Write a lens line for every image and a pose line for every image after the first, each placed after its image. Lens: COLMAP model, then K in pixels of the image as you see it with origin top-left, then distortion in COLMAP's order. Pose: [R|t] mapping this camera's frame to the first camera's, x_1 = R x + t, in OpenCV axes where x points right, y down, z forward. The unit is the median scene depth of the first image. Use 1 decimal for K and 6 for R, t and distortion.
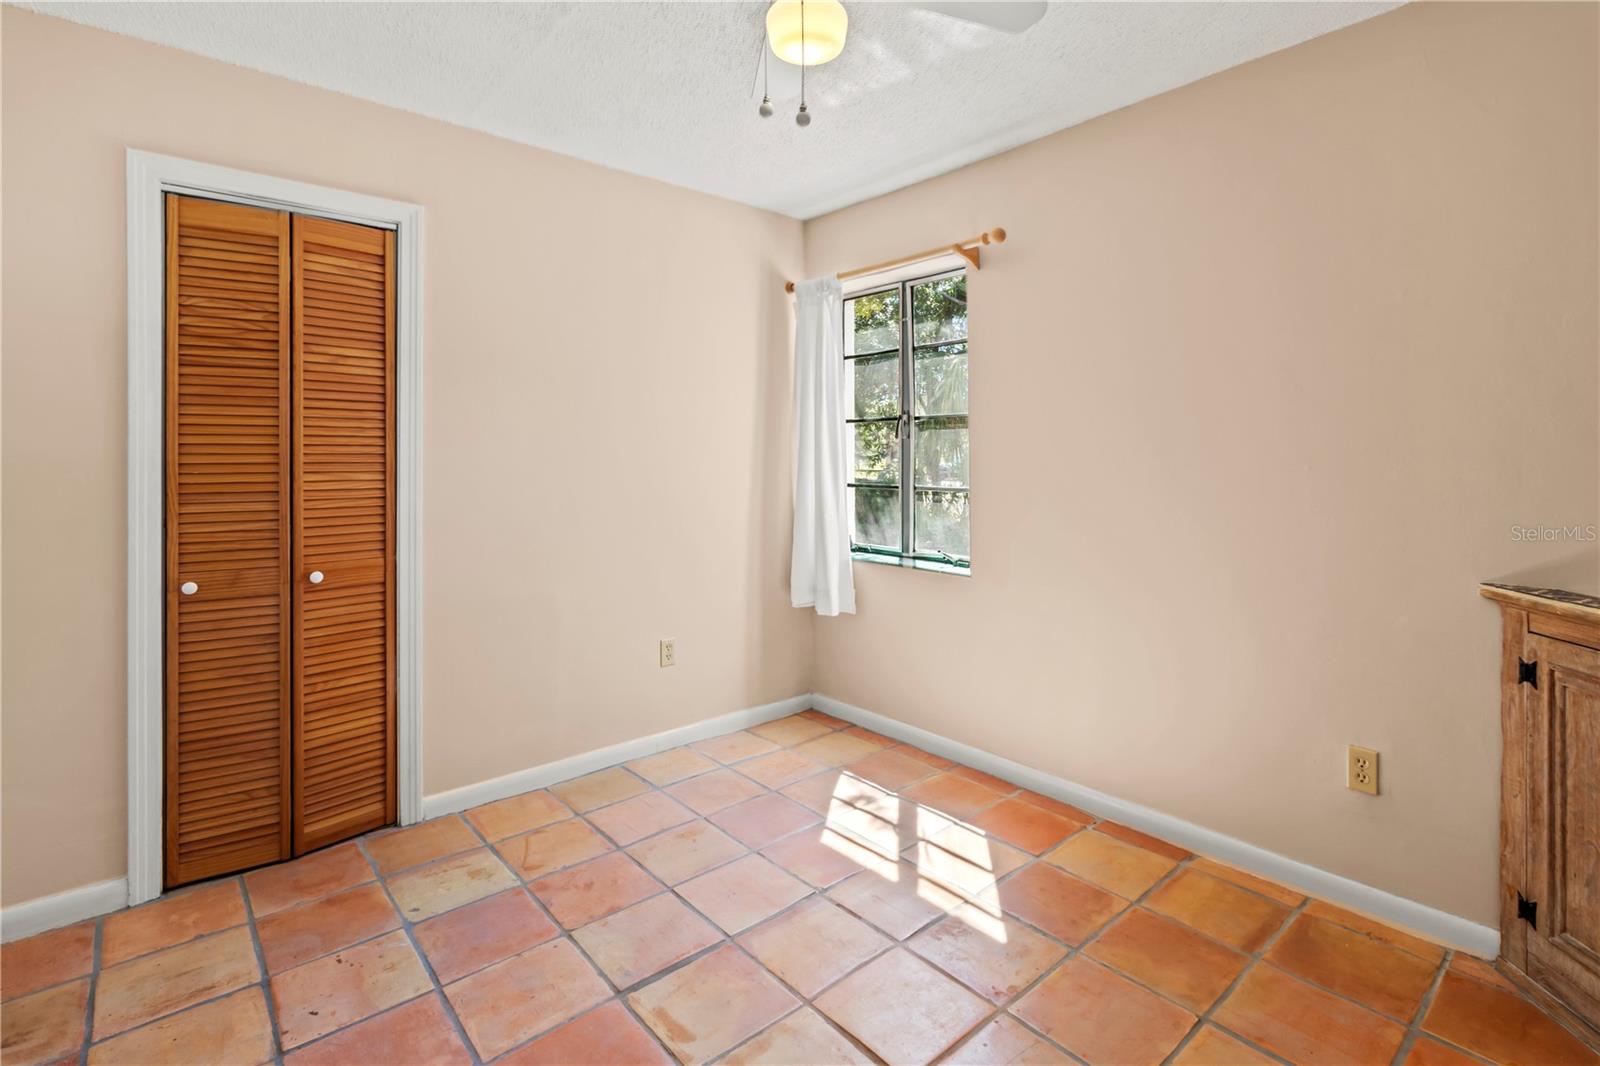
lens RADIAL K [[754.1, 0, 805.3], [0, 754.1, 461.2], [0, 0, 1]] dist [-0.000357, -0.000330]
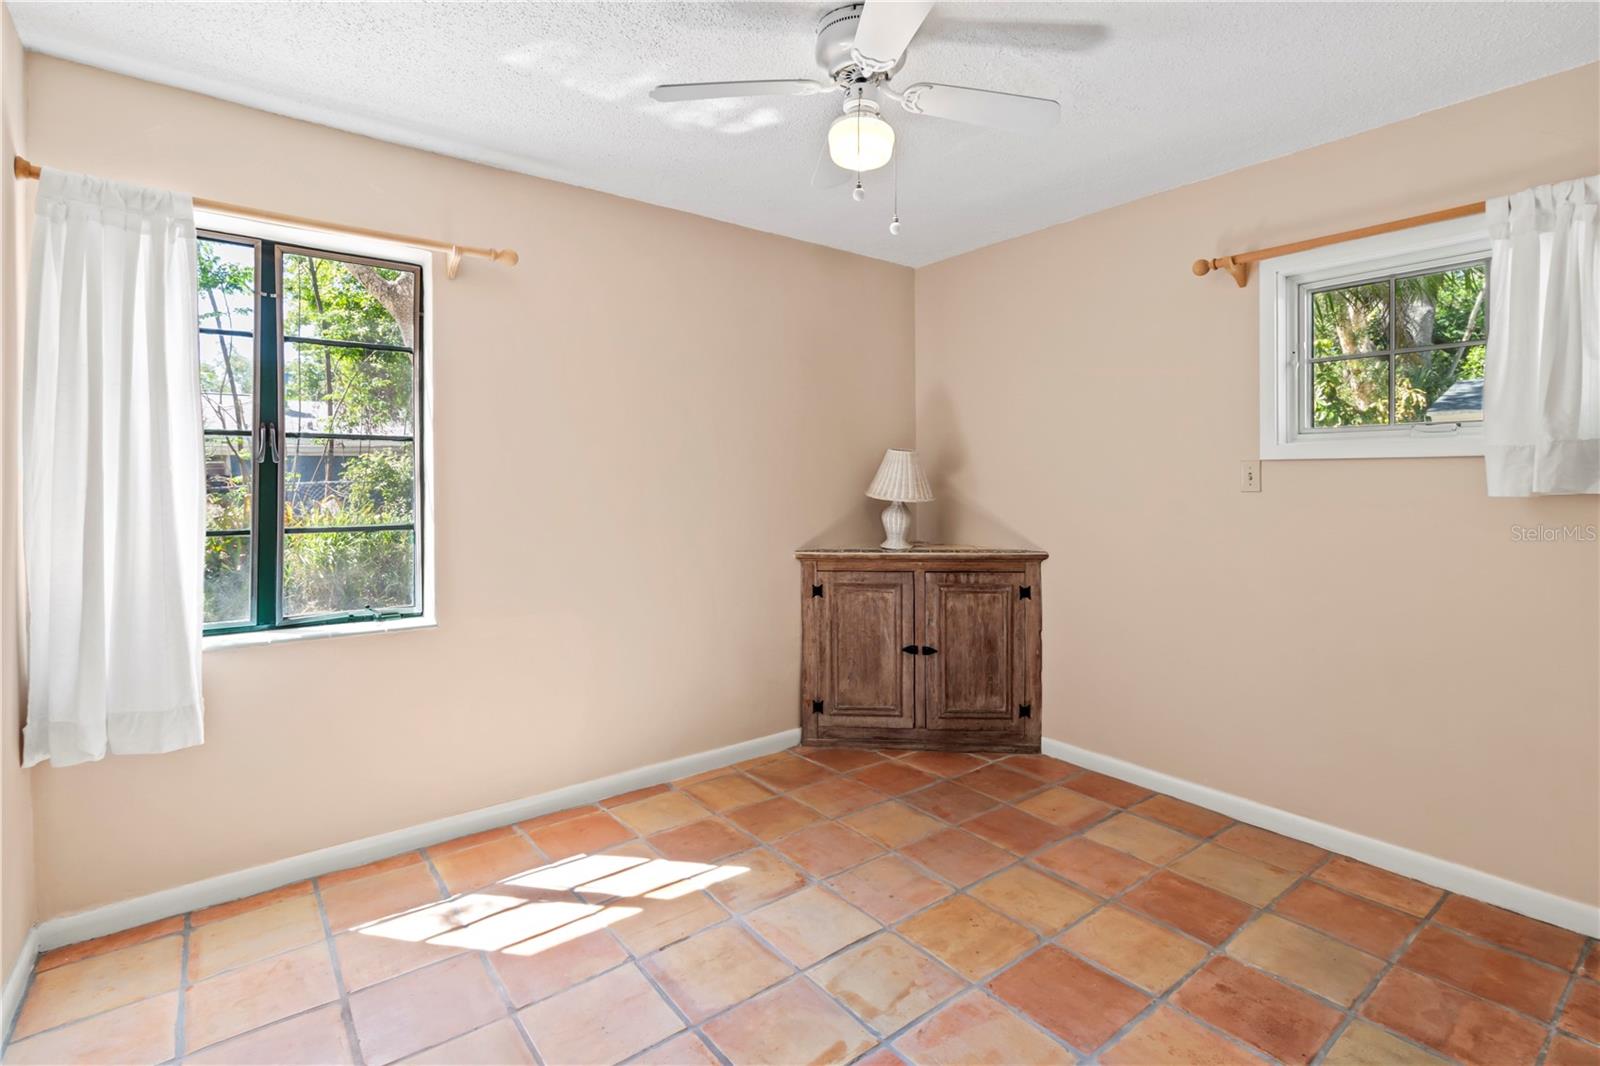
lens RADIAL K [[756.8, 0, 816.1], [0, 756.8, 494.6], [0, 0, 1]] dist [0.000577, 0.000118]
pose [[0.056076, -0.016924, 0.998283, -0.890571], [0.010311, 0.999813, 0.016370, -0.011826], [-0.998373, 0.009376, 0.056240, 0.724605]]
